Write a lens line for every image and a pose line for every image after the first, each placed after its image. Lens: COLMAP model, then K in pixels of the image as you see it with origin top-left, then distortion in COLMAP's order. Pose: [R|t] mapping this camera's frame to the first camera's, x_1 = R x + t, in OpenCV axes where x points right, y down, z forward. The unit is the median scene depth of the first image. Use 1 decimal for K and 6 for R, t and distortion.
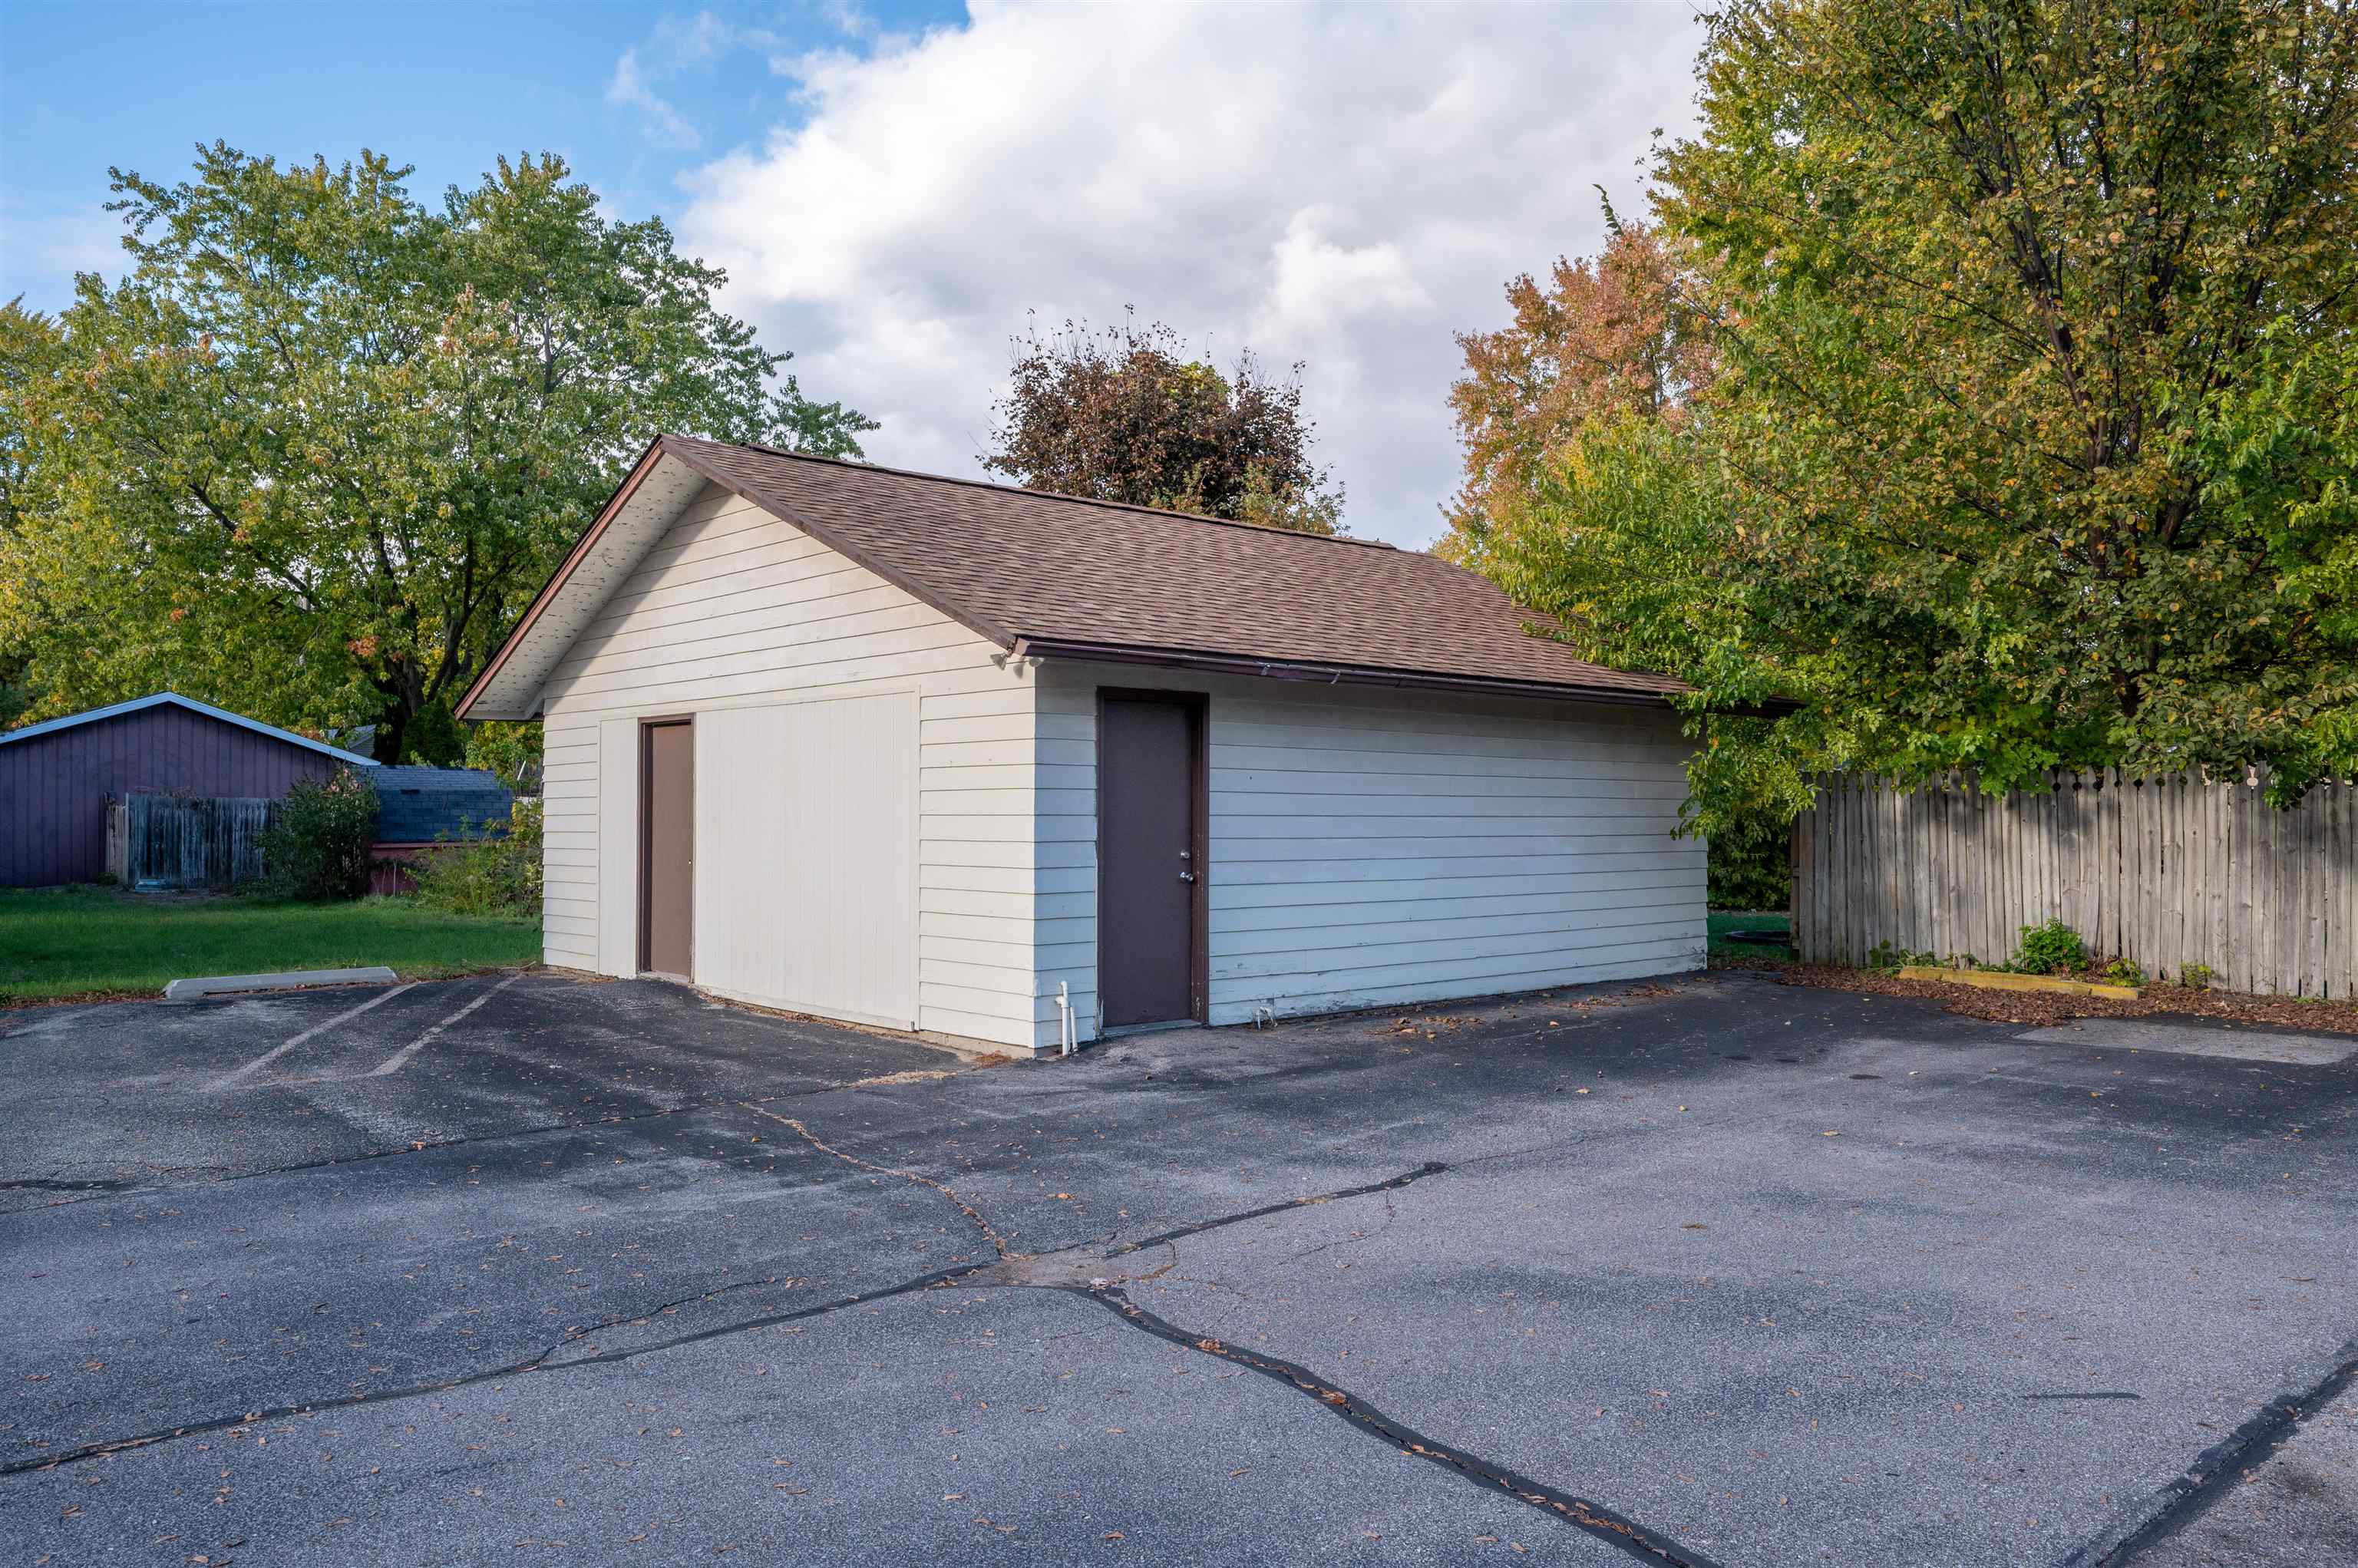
lens RADIAL K [[1649.5, 0, 1179.0], [0, 1649.5, 784.0], [0, 0, 1]] dist [0.000522, 0.000283]
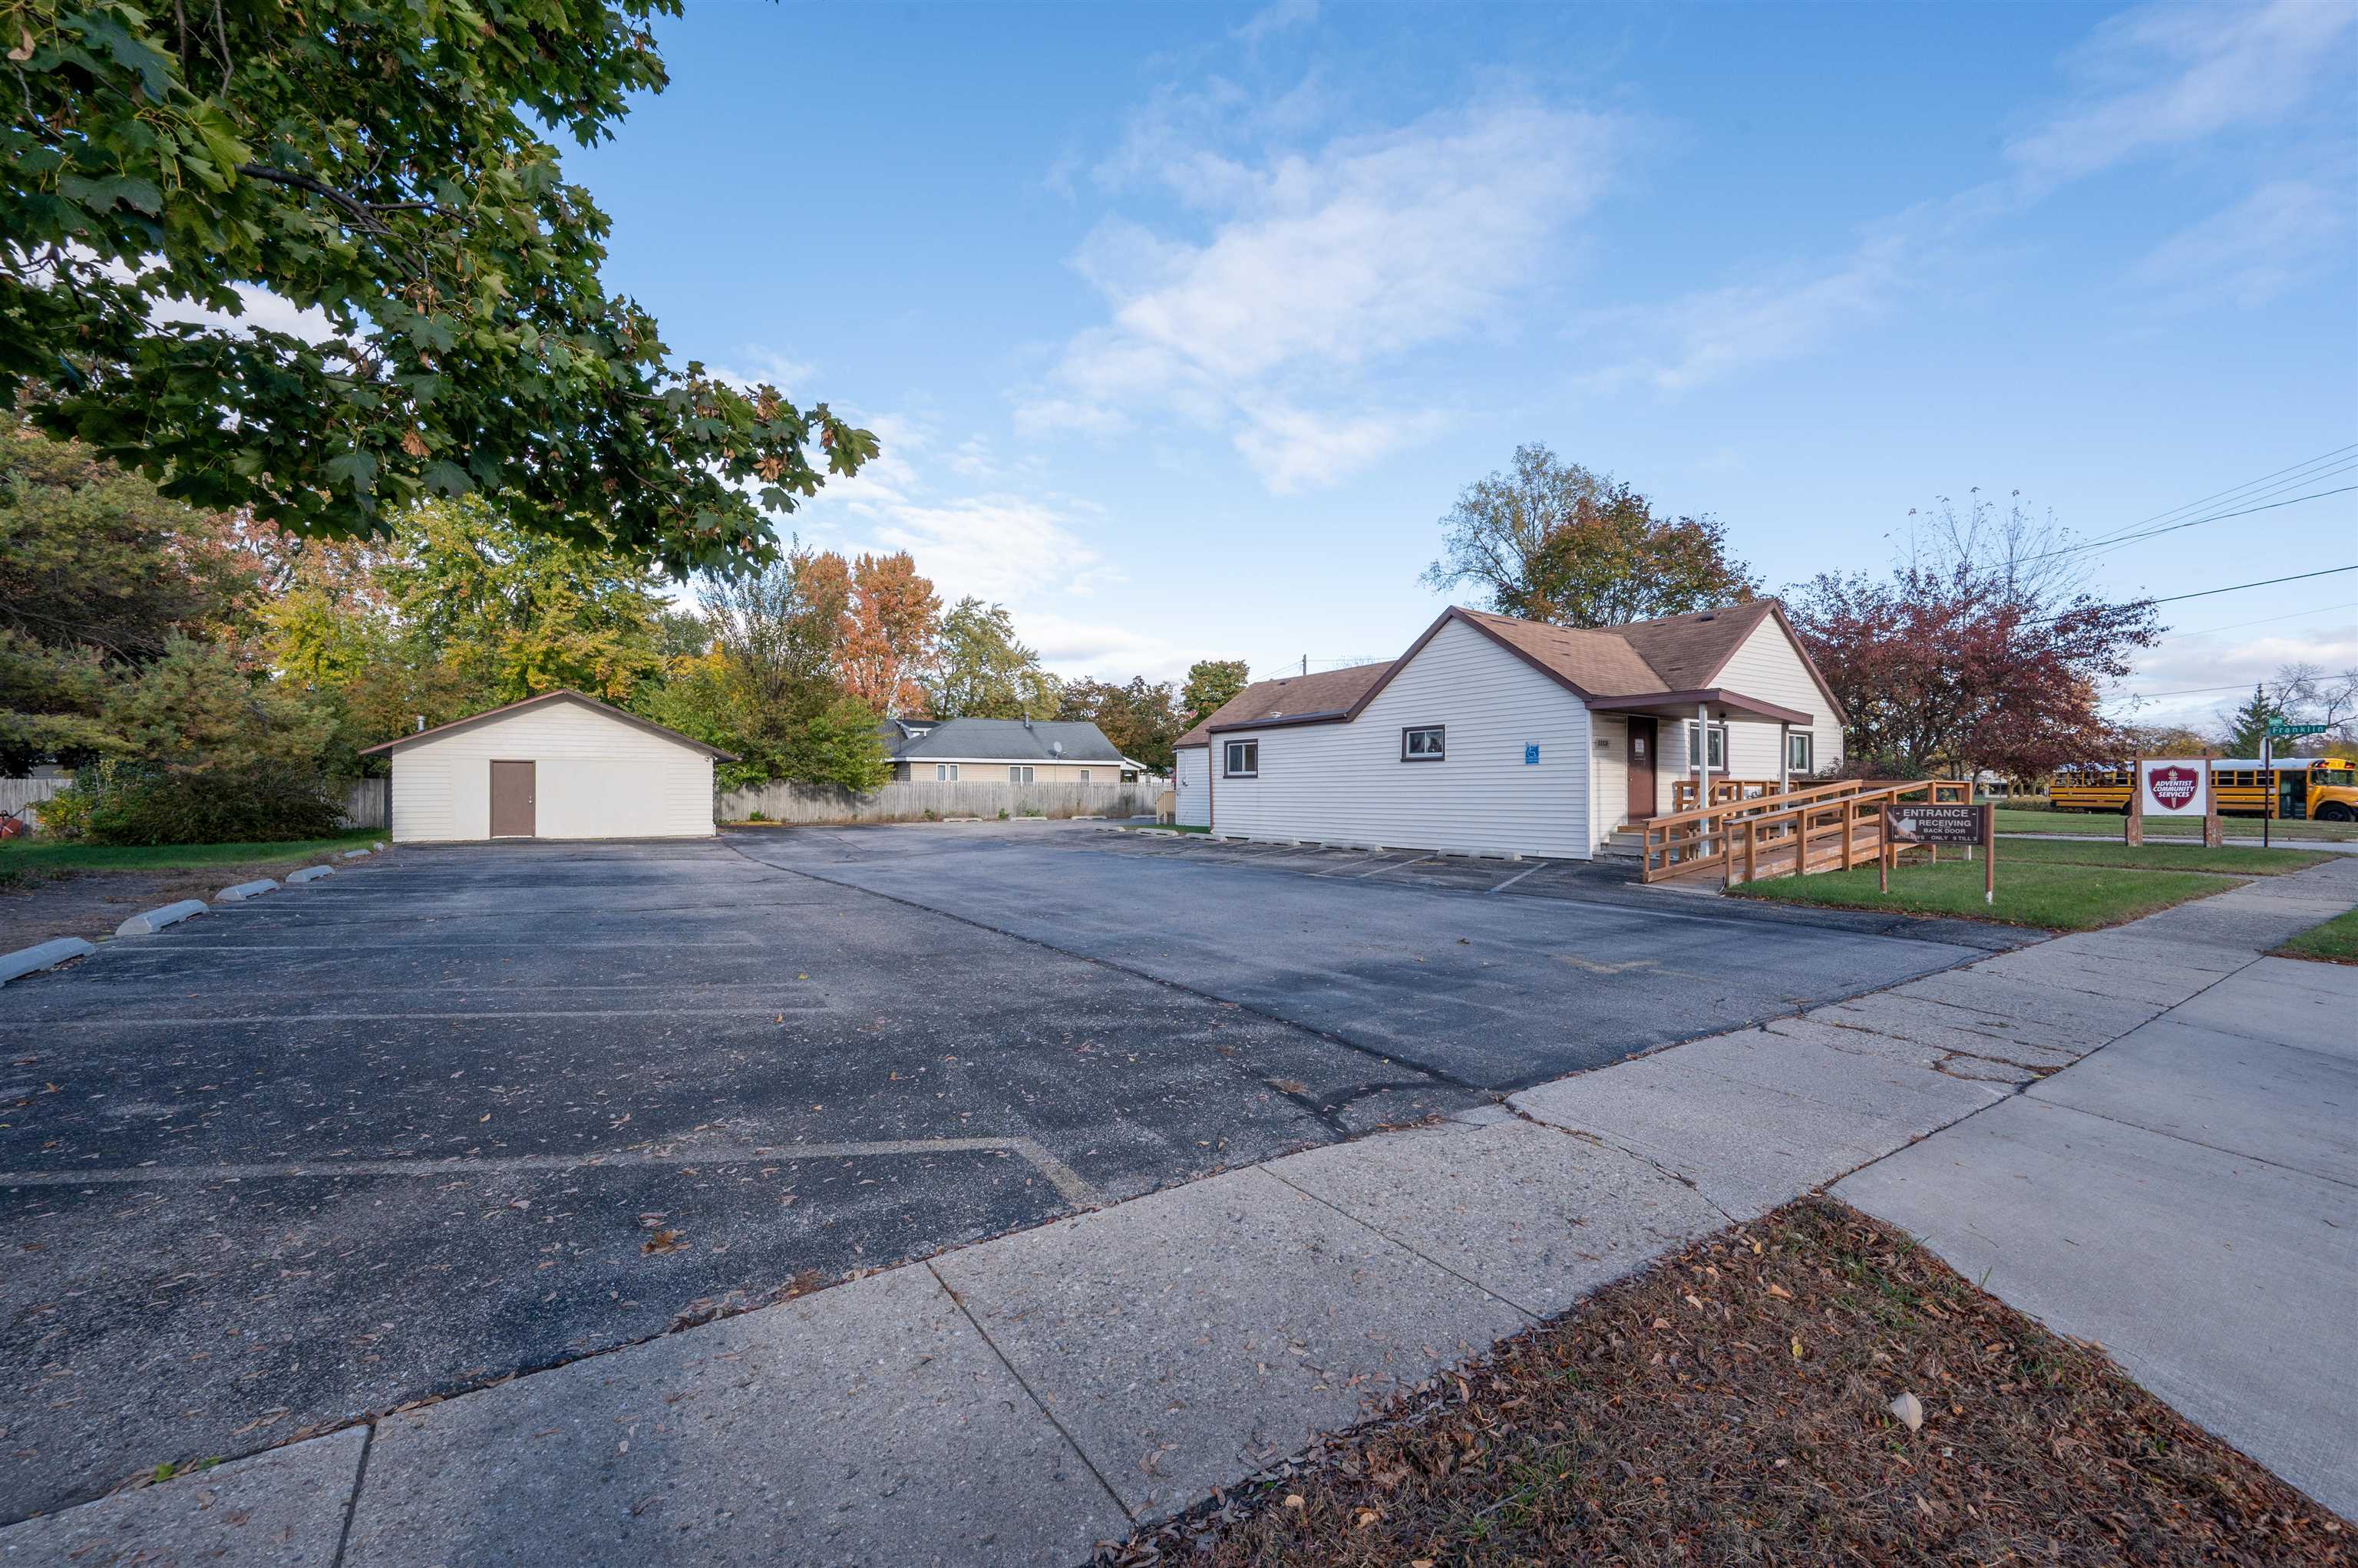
lens RADIAL K [[965.8, 0, 1212.7], [0, 965.8, 790.0], [0, 0, 1]] dist [0.000278, 0.000183]
pose [[0.102762, -0.000565, 0.994706, -2.217000], [-0.019552, 0.999805, 0.002588, -0.013547], [-0.994514, -0.019714, 0.102731, -0.662747]]
